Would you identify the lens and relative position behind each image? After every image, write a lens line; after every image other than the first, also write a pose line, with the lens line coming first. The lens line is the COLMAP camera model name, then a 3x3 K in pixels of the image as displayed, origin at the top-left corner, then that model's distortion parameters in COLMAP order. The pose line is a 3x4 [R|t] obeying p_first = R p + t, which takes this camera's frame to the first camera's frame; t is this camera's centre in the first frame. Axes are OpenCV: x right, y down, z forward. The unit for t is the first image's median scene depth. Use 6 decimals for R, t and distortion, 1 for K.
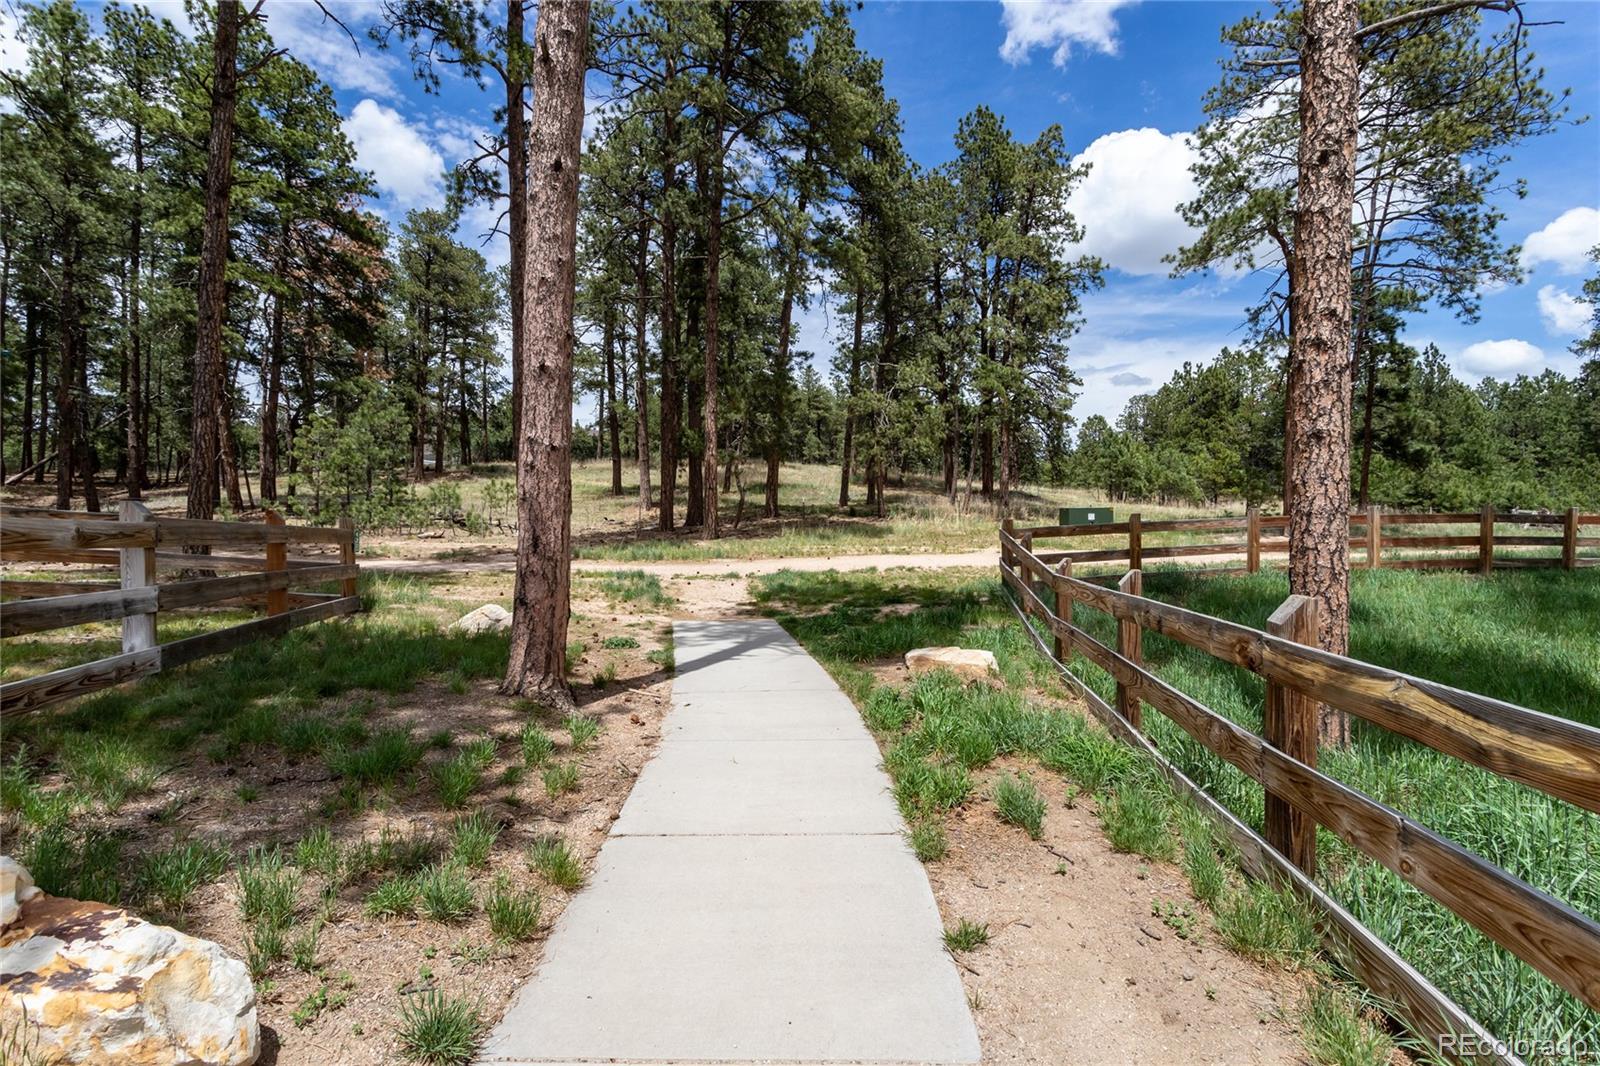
lens RADIAL K [[788.6, 0, 769.1], [0, 788.6, 561.9], [0, 0, 1]] dist [0.040082, 0.000455]
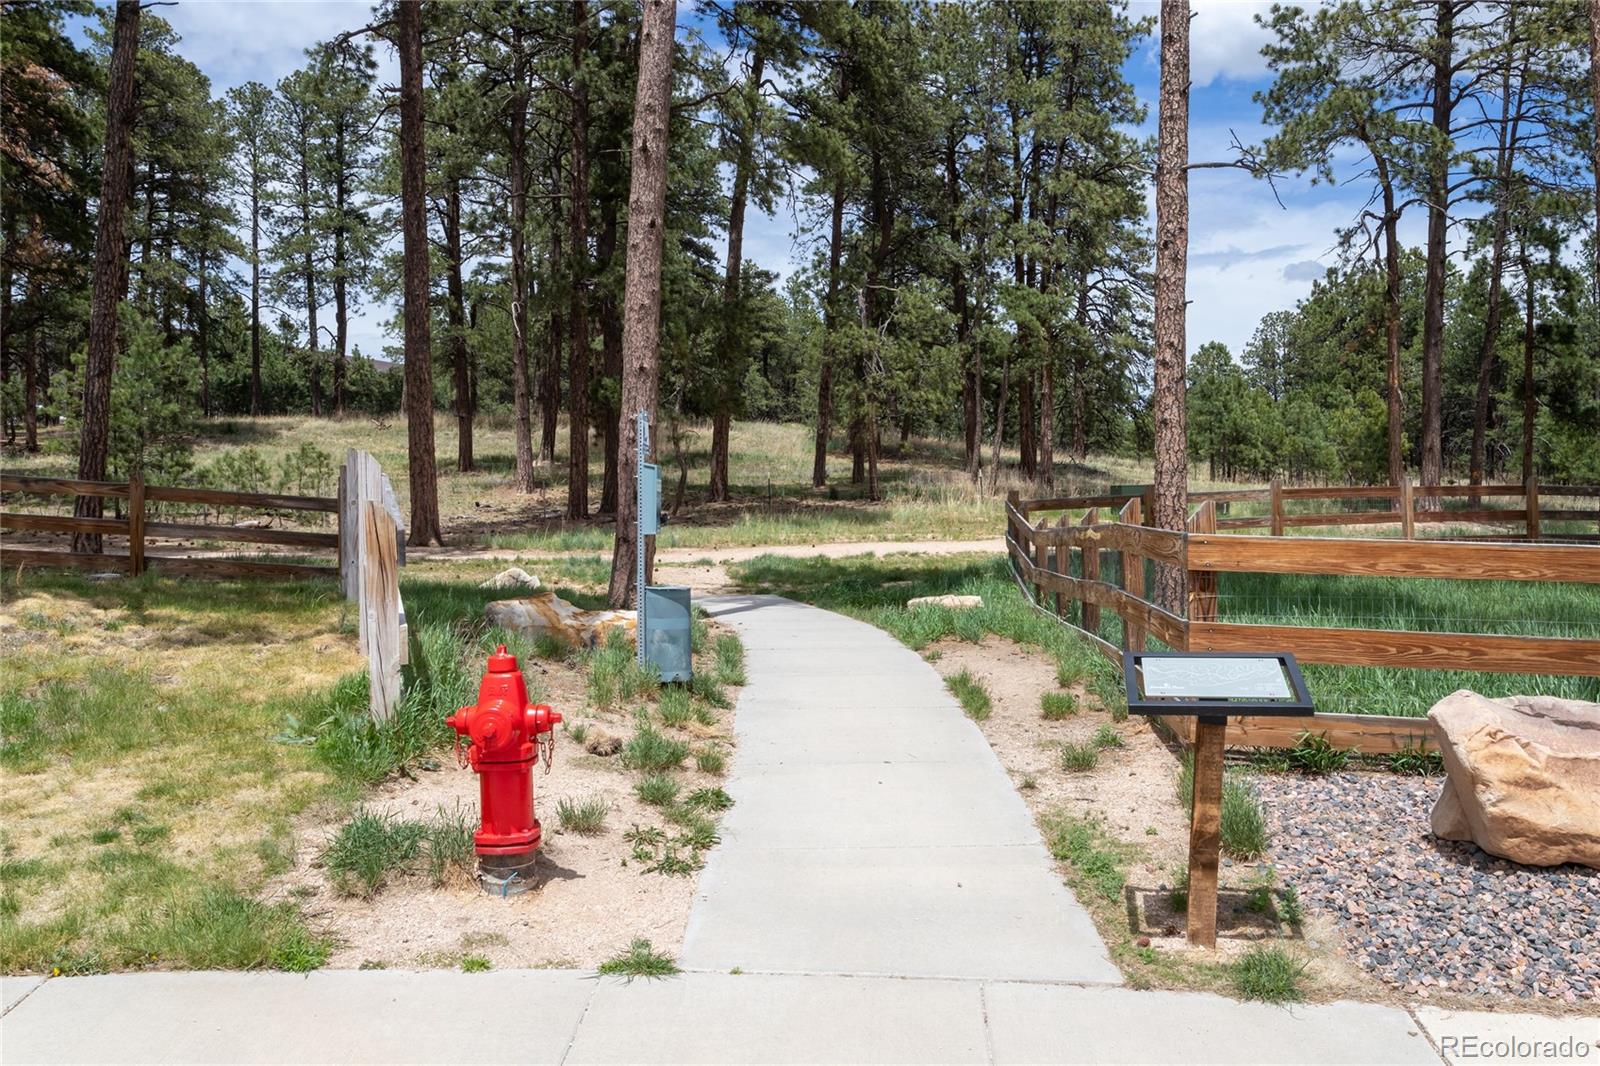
lens RADIAL K [[1389.2, 0, 800.0], [0, 1389.2, 533.0], [0, 0, 1]] dist [0.107537, -0.001561]
pose [[0.995806, -0.005521, 0.091326, -0.040679], [0.009319, 0.999107, -0.041217, 0.024526], [-0.091017, 0.041895, 0.994968, -0.244994]]
